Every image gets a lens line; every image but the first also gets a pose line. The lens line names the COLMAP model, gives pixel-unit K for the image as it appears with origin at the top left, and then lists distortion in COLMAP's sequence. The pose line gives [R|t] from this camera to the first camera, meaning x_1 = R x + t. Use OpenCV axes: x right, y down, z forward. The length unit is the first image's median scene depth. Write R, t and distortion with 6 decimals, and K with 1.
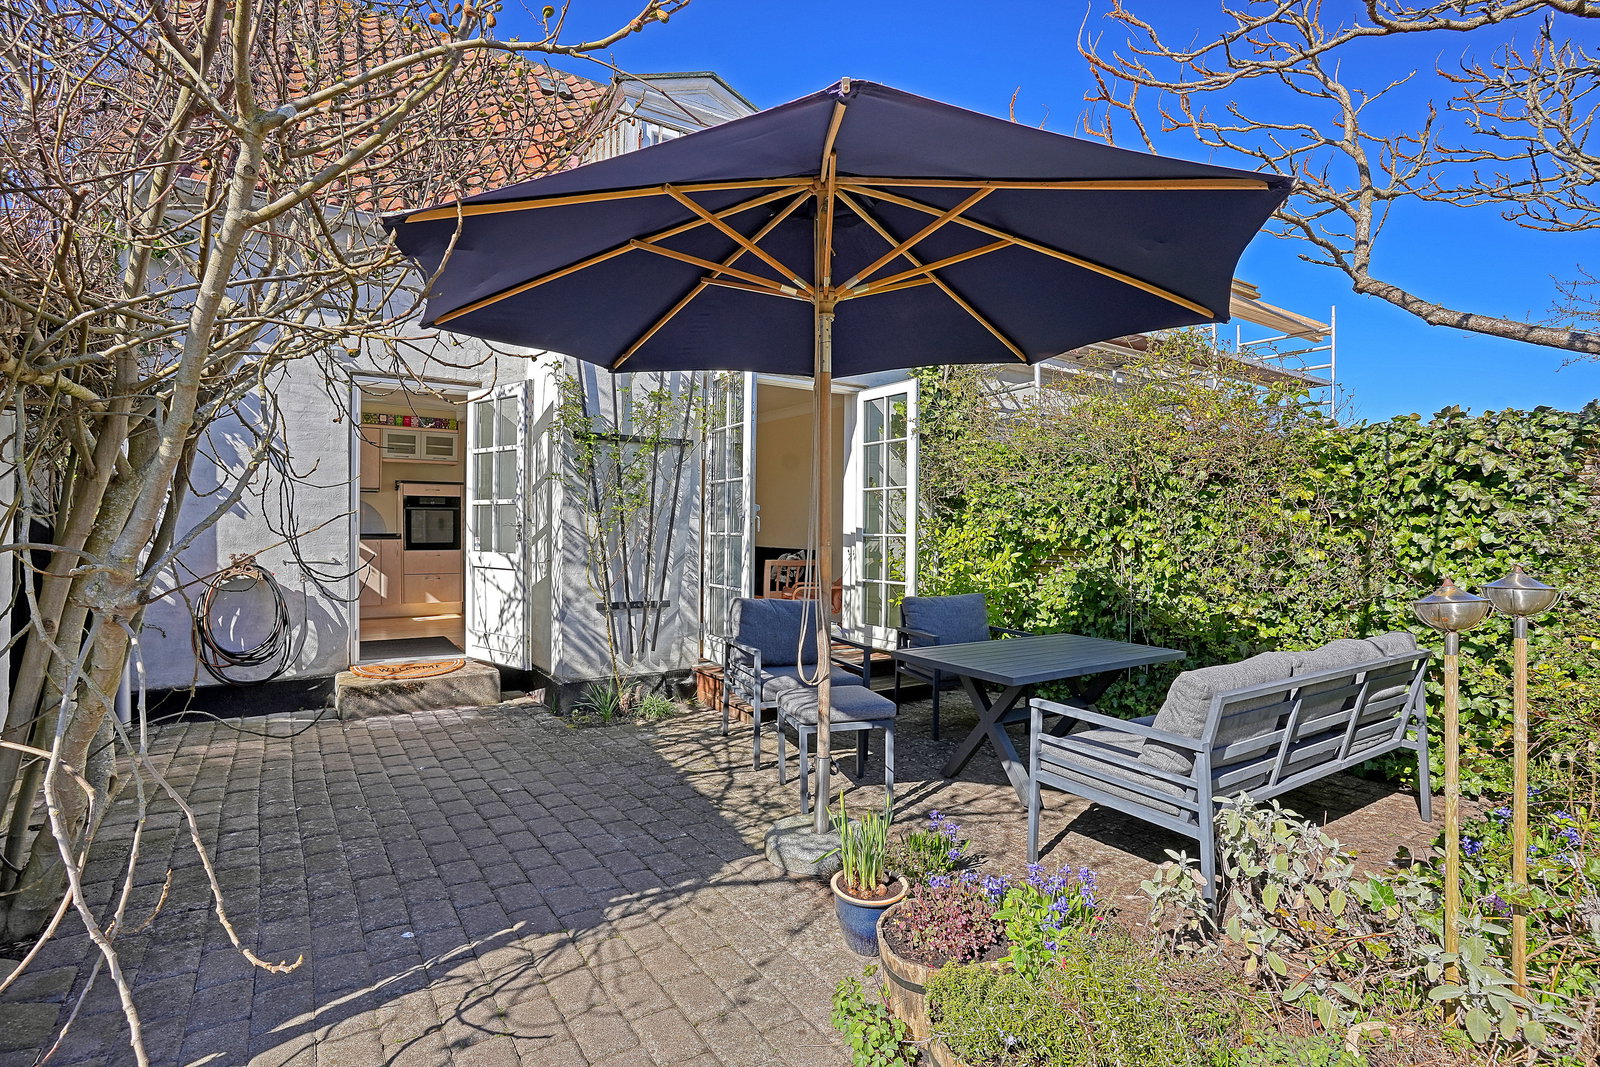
lens RADIAL K [[780.8, 0, 796.5], [0, 780.8, 526.7], [0, 0, 1]] dist [-0.064008, 0.022747]
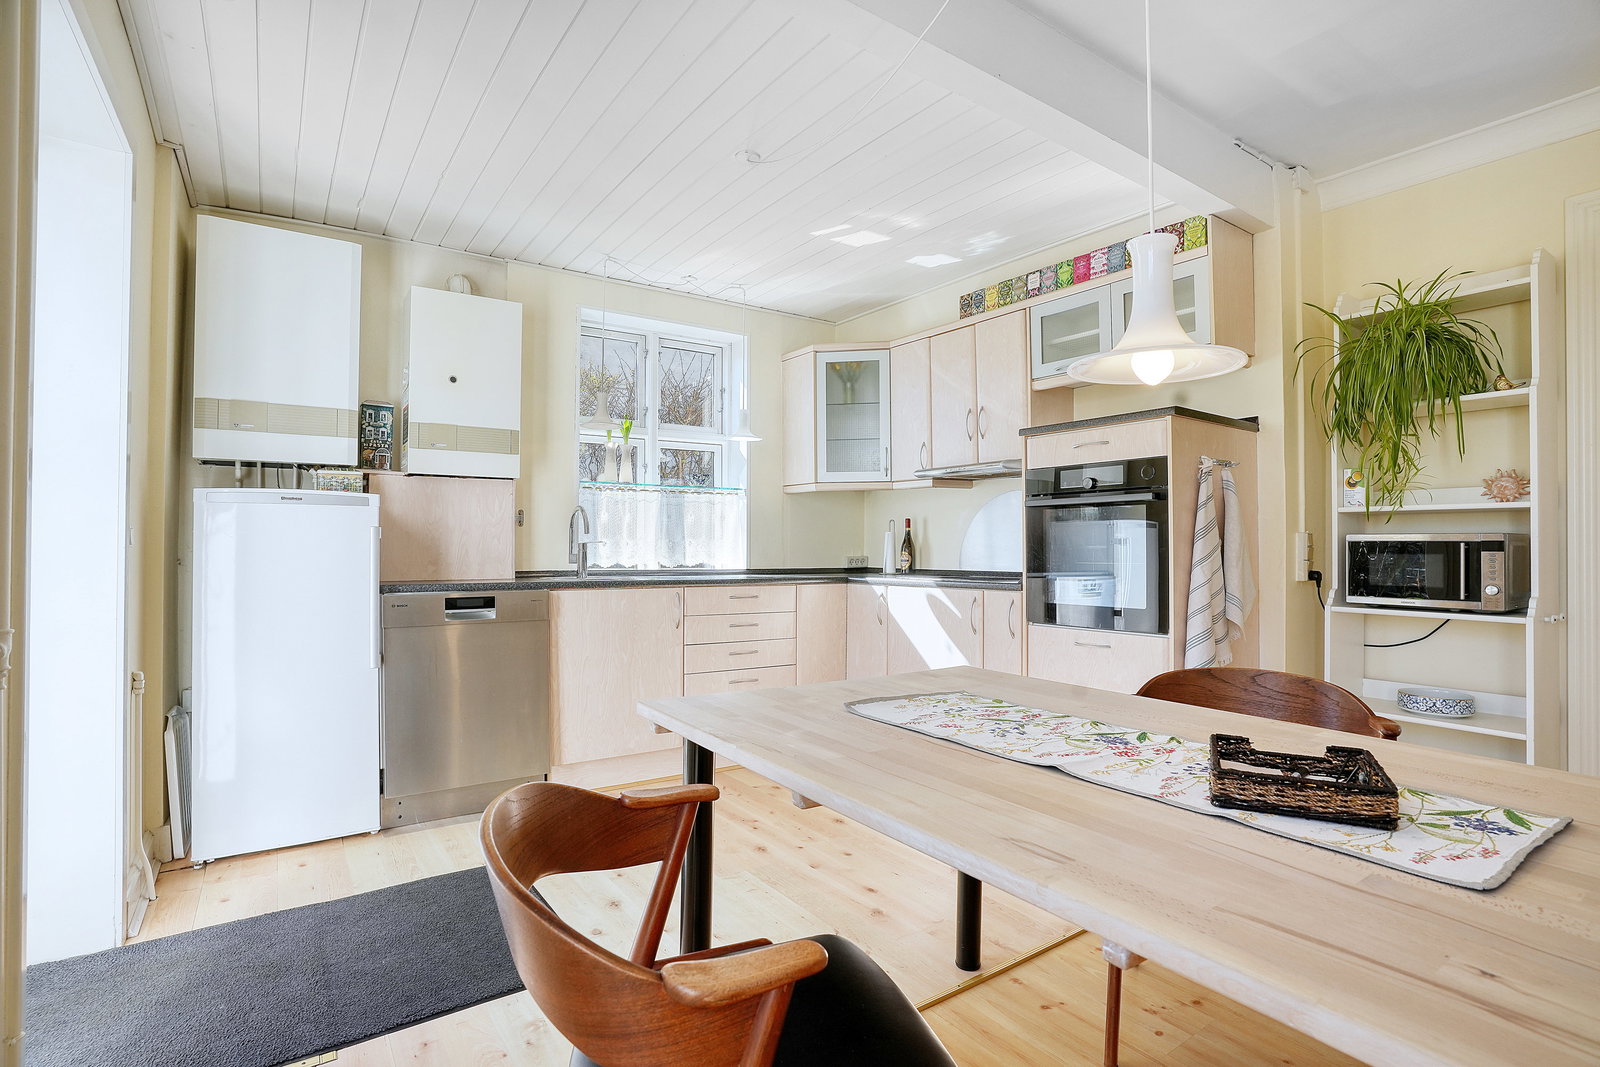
lens RADIAL K [[780.8, 0, 804.9], [0, 780.8, 531.9], [0, 0, 1]] dist [-0.064008, 0.022747]
pose [[0.080589, -0.024927, -0.996436, -0.154592], [-0.009499, 0.999623, -0.025775, -0.000632], [0.996702, 0.011543, 0.080322, 0.850241]]
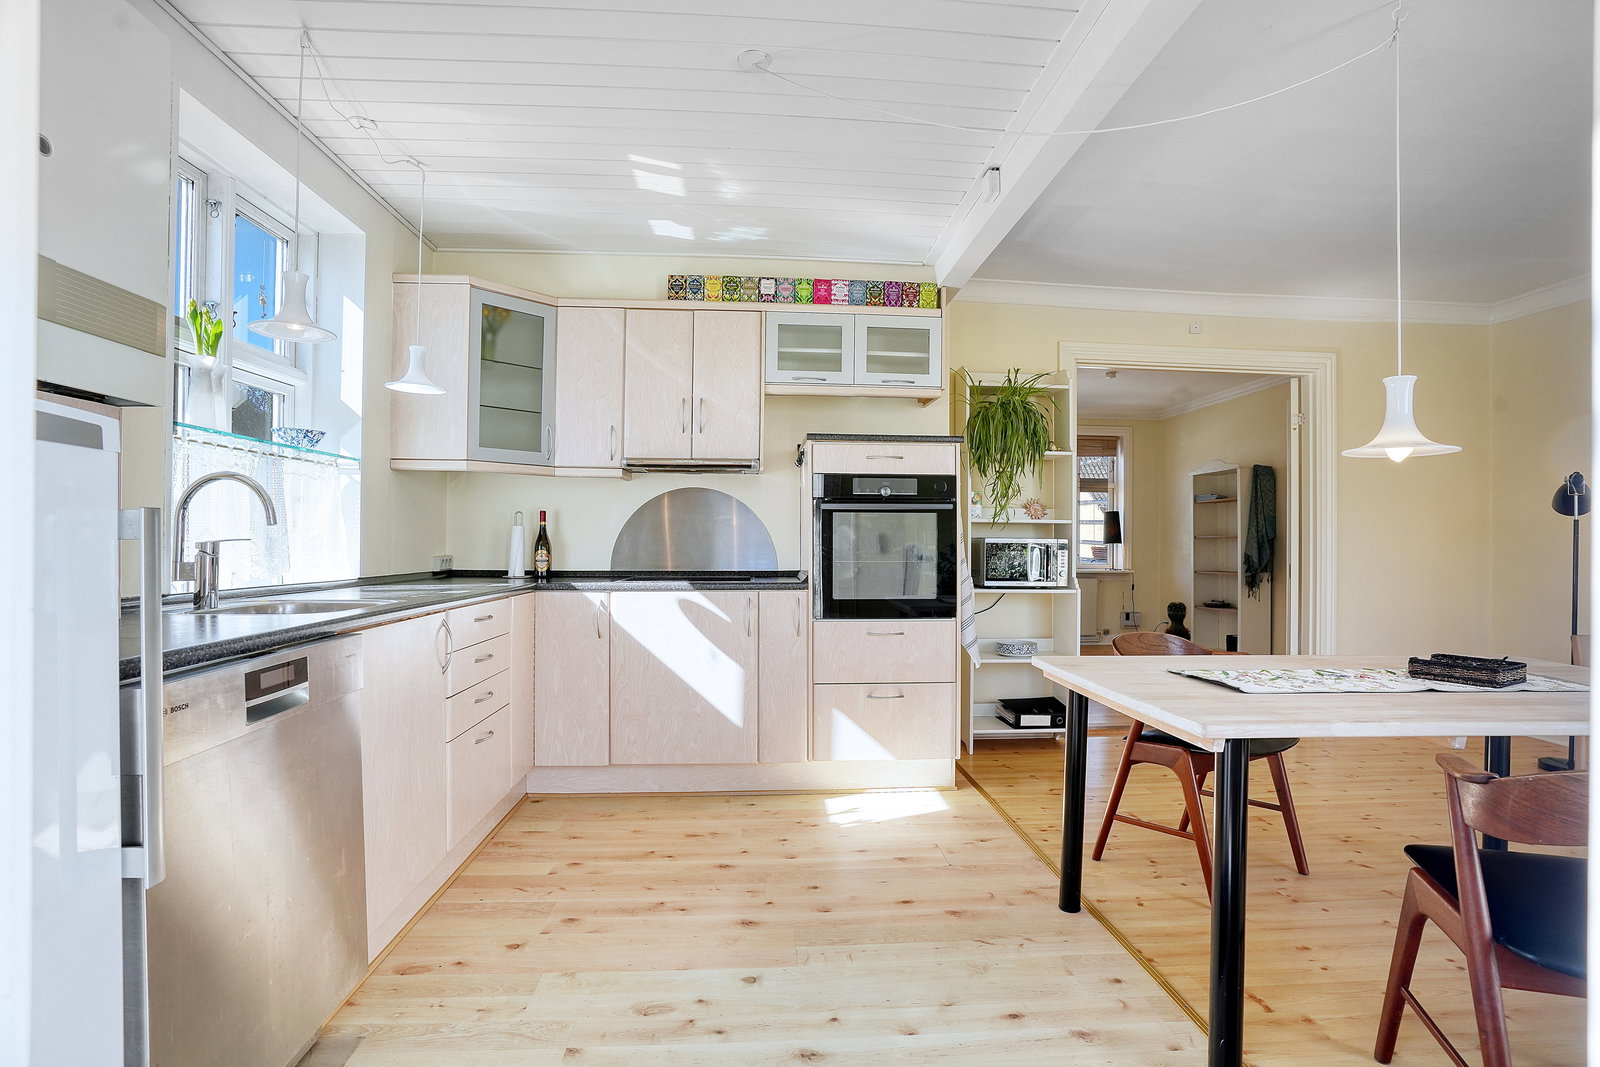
lens RADIAL K [[780.8, 0, 803.9], [0, 780.8, 536.6], [0, 0, 1]] dist [-0.064008, 0.022747]
pose [[0.893366, -0.002704, -0.449321, -0.337566], [-0.004088, 0.999892, -0.014146, -0.003712], [0.449311, 0.014475, 0.893258, 0.643031]]
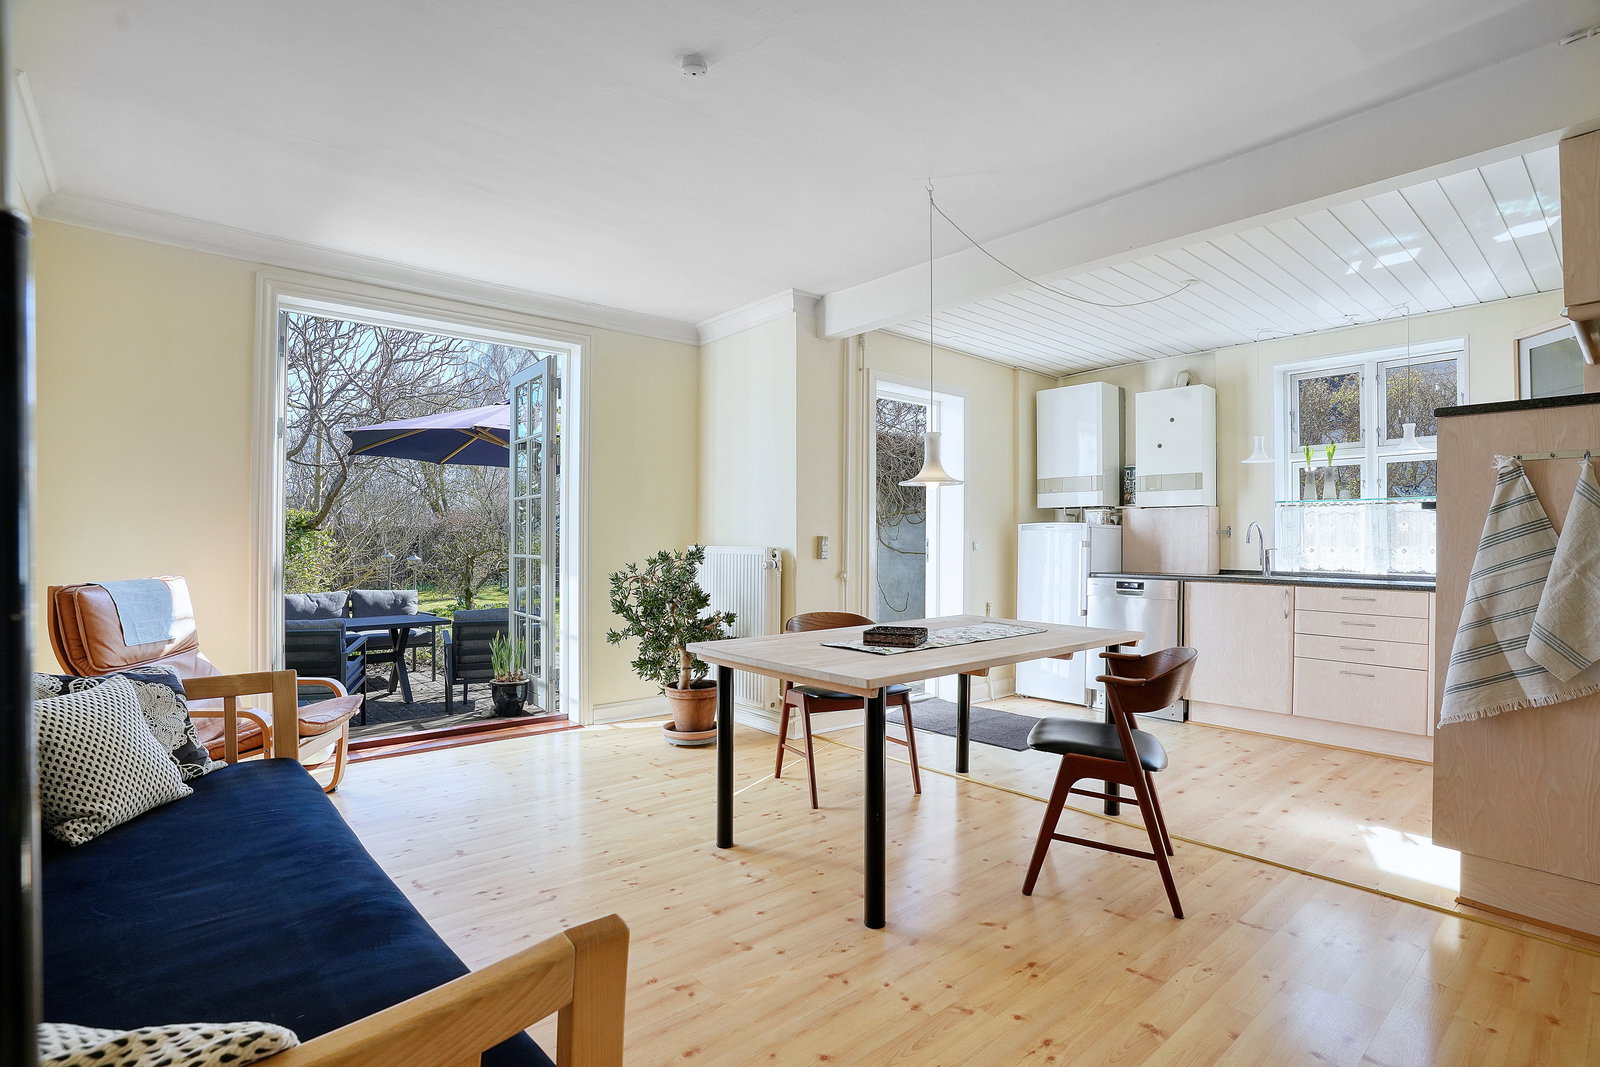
lens RADIAL K [[780.8, 0, 802.5], [0, 780.8, 535.9], [0, 0, 1]] dist [-0.064008, 0.022747]
pose [[-0.984459, -0.015834, -0.174900, -0.166591], [-0.016115, 0.999870, 0.000187, -0.009053], [0.174875, 0.003002, -0.984586, 1.244765]]
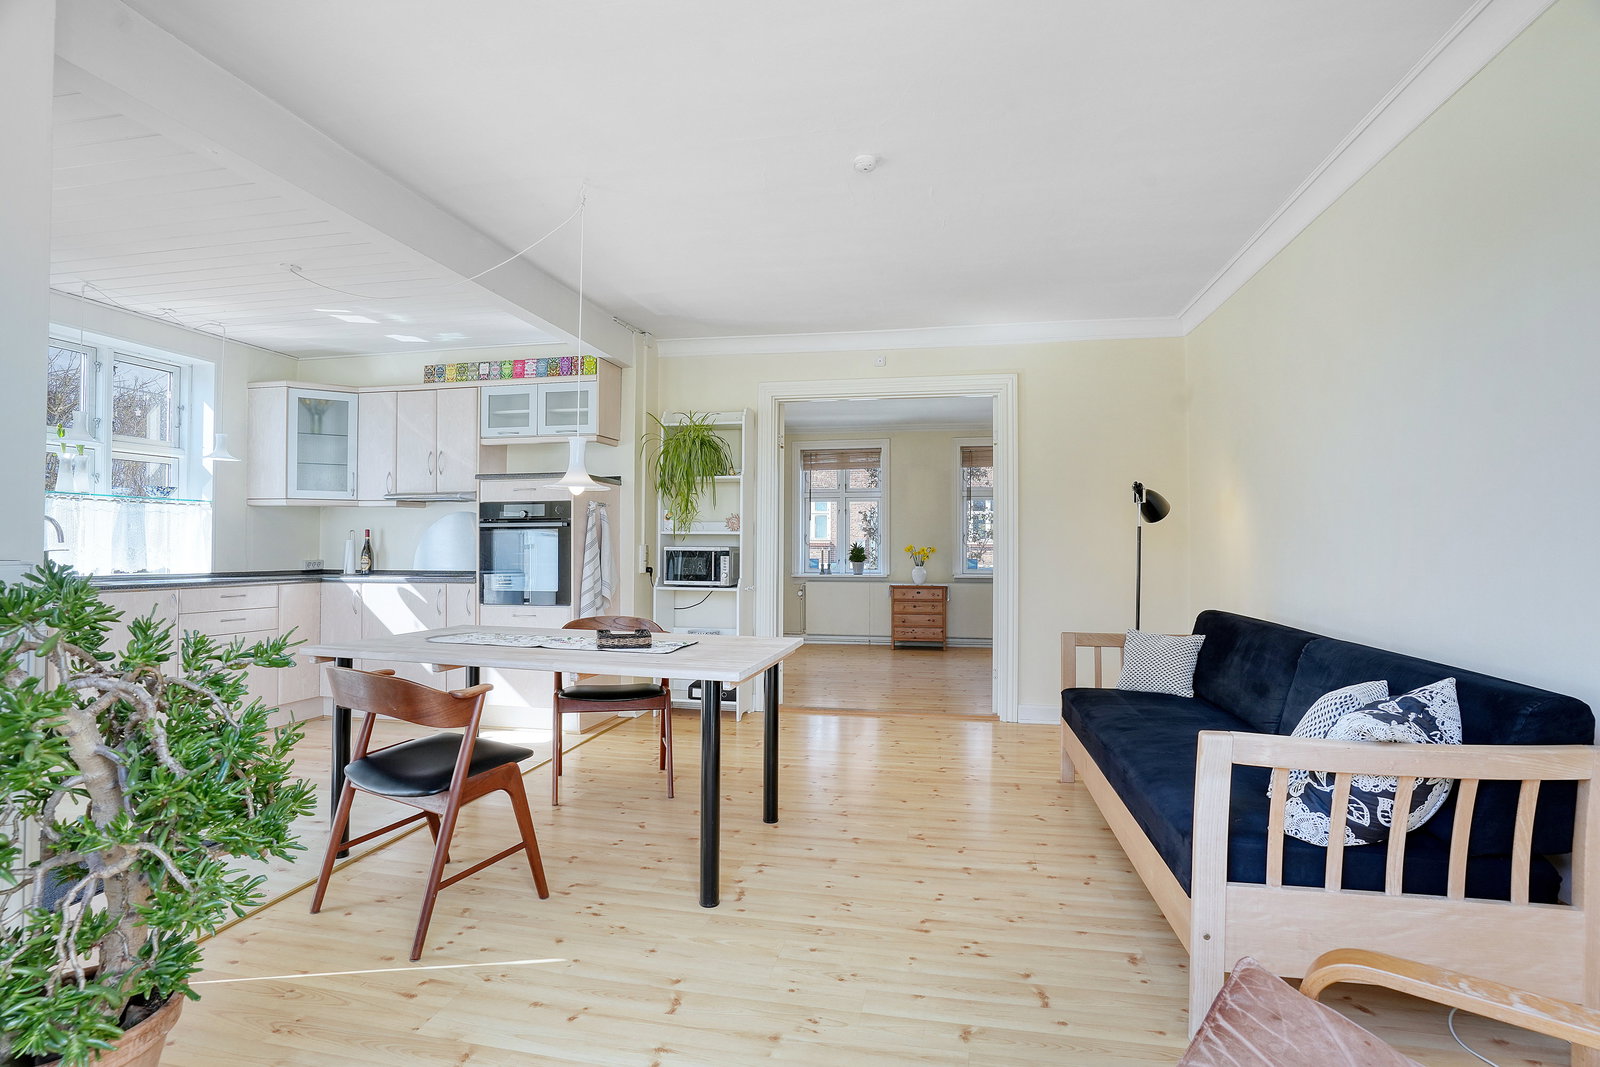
lens RADIAL K [[780.8, 0, 798.1], [0, 780.8, 530.9], [0, 0, 1]] dist [-0.064008, 0.022747]
pose [[0.737651, -0.018585, -0.674927, 0.018327], [-0.002384, 0.999543, -0.030129, -0.004181], [0.675178, 0.023834, 0.737269, 0.736297]]
